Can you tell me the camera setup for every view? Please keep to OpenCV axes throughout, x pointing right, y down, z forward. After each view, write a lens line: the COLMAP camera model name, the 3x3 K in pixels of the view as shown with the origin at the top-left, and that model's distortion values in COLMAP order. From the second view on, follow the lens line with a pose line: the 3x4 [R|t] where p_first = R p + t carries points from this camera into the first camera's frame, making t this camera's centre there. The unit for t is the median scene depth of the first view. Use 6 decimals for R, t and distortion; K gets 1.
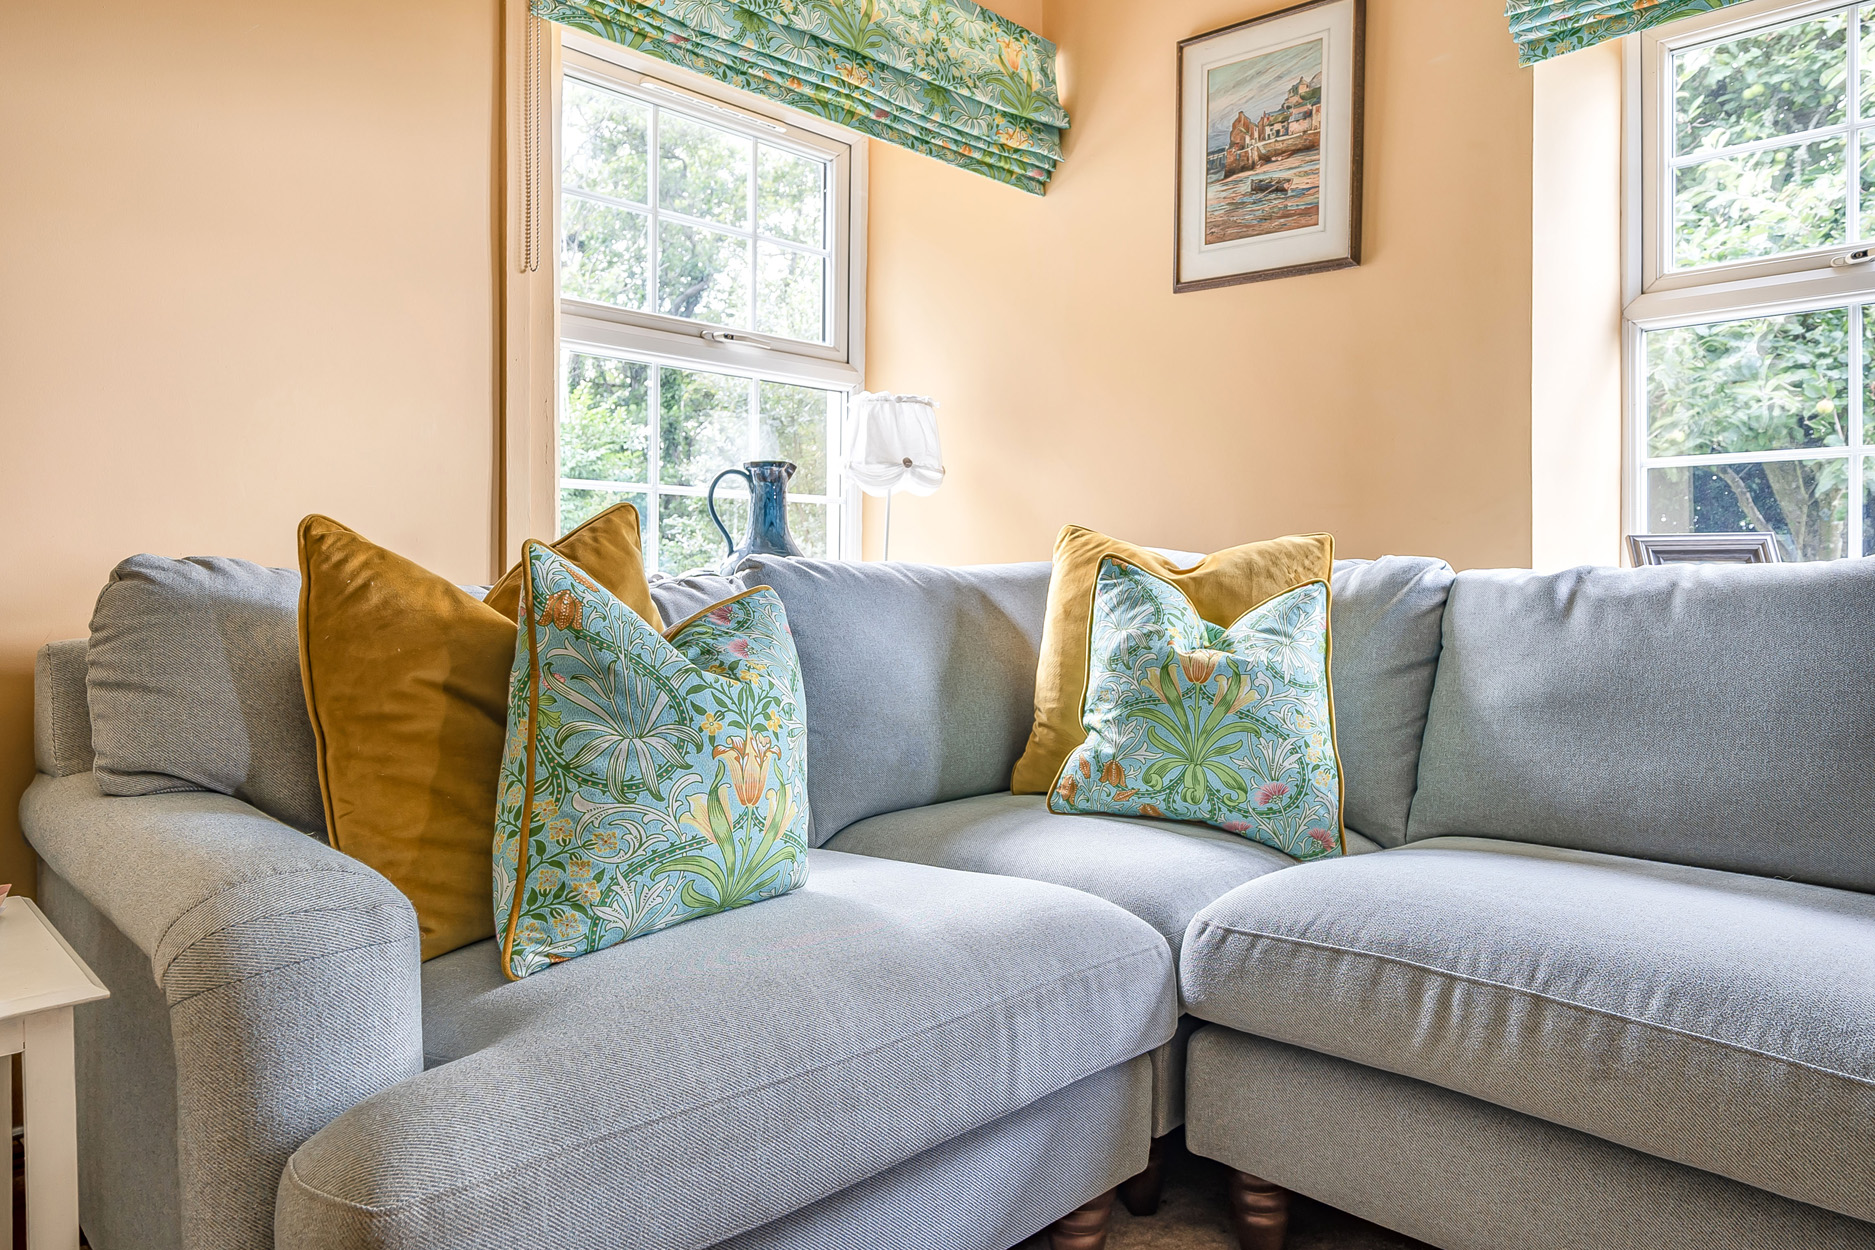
lens RADIAL K [[1204.1, 0, 936.9], [0, 1204.1, 615.2], [0, 0, 1]] dist [-0.025000, -0.000435]
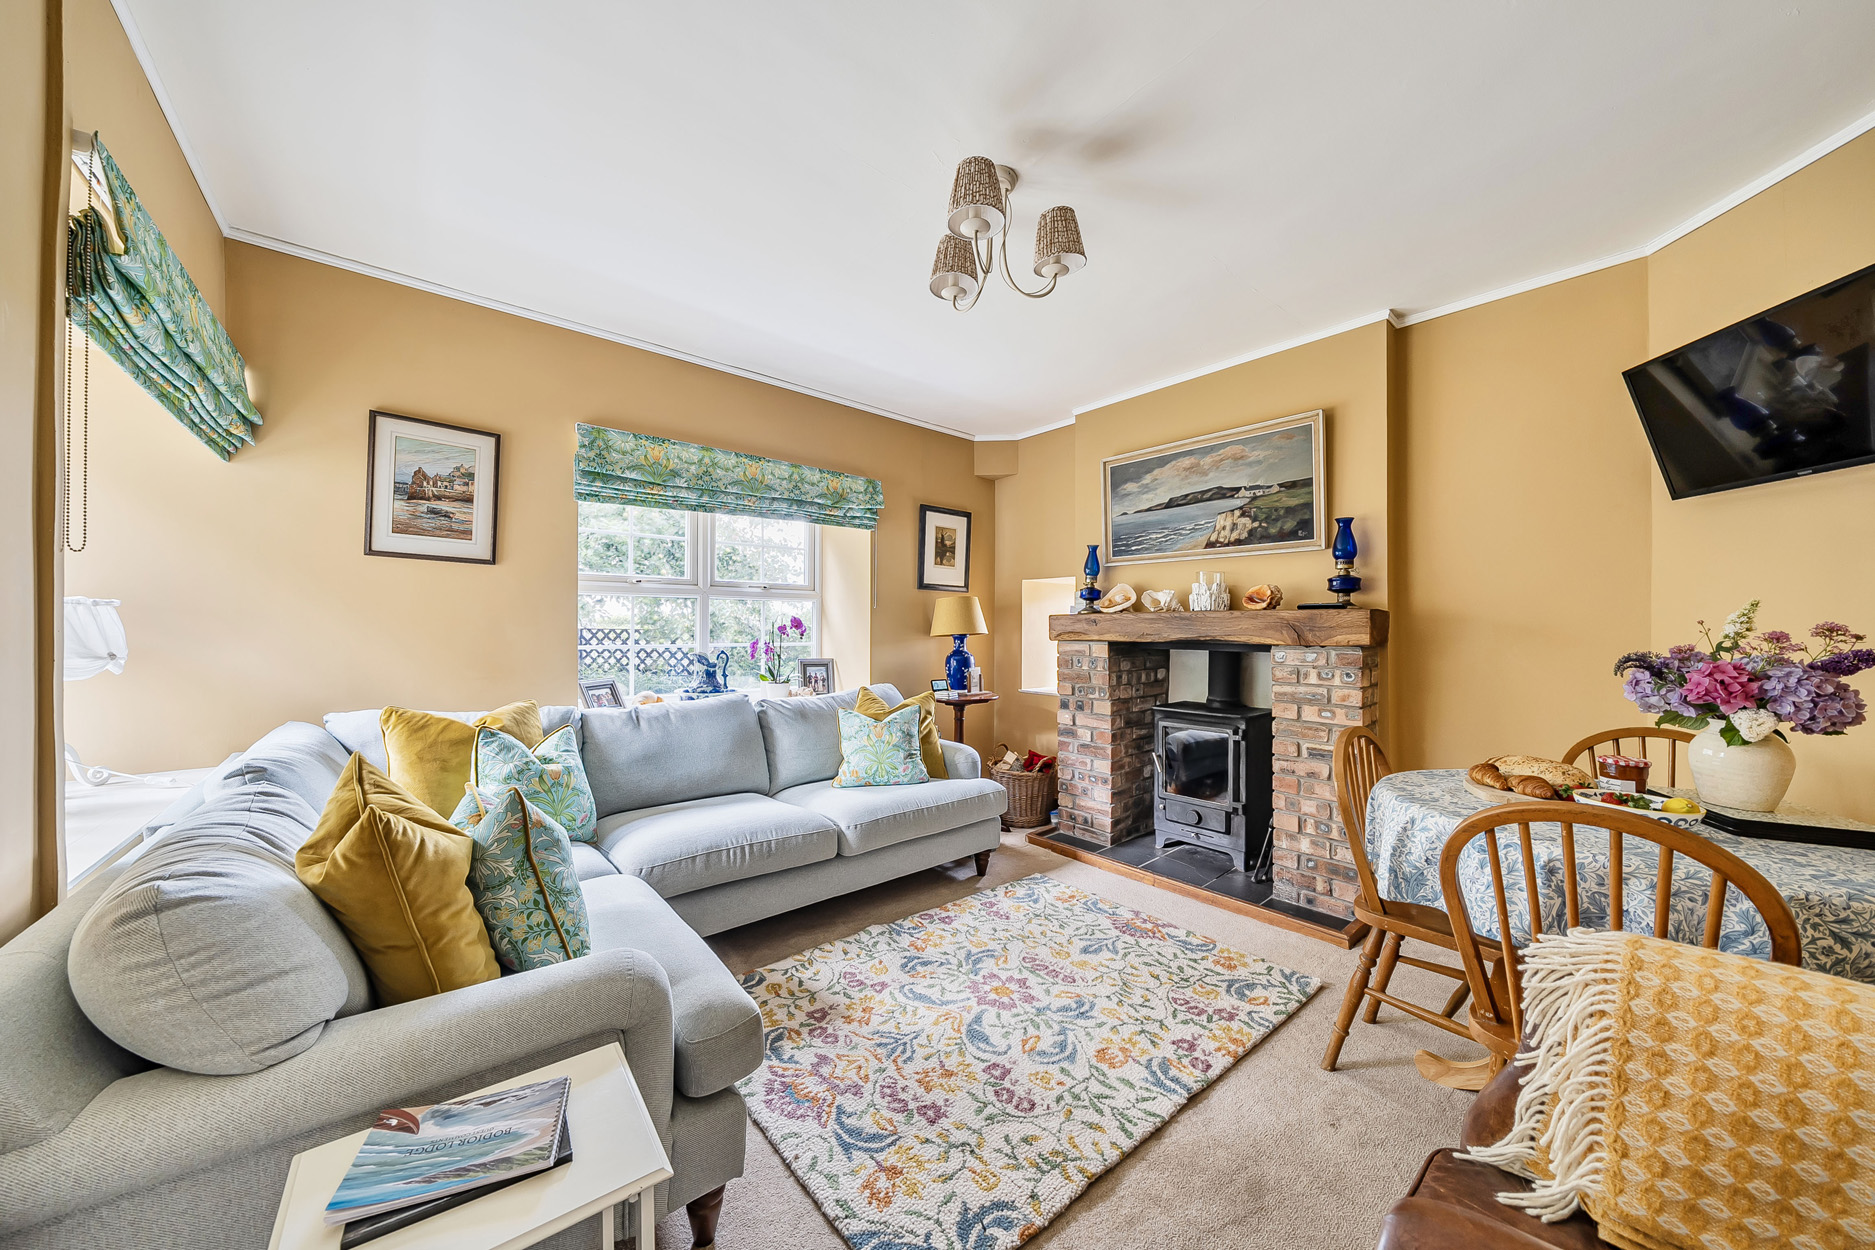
lens RADIAL K [[649.2, 0, 935.8], [0, 649.2, 628.1], [0, 0, 1]] dist [-0.002622, -0.000400]
pose [[0.087775, -0.003736, 0.996133, -0.696086], [0.016355, 0.999864, 0.002309, -0.164244], [-0.996006, 0.016089, 0.087824, 0.120952]]
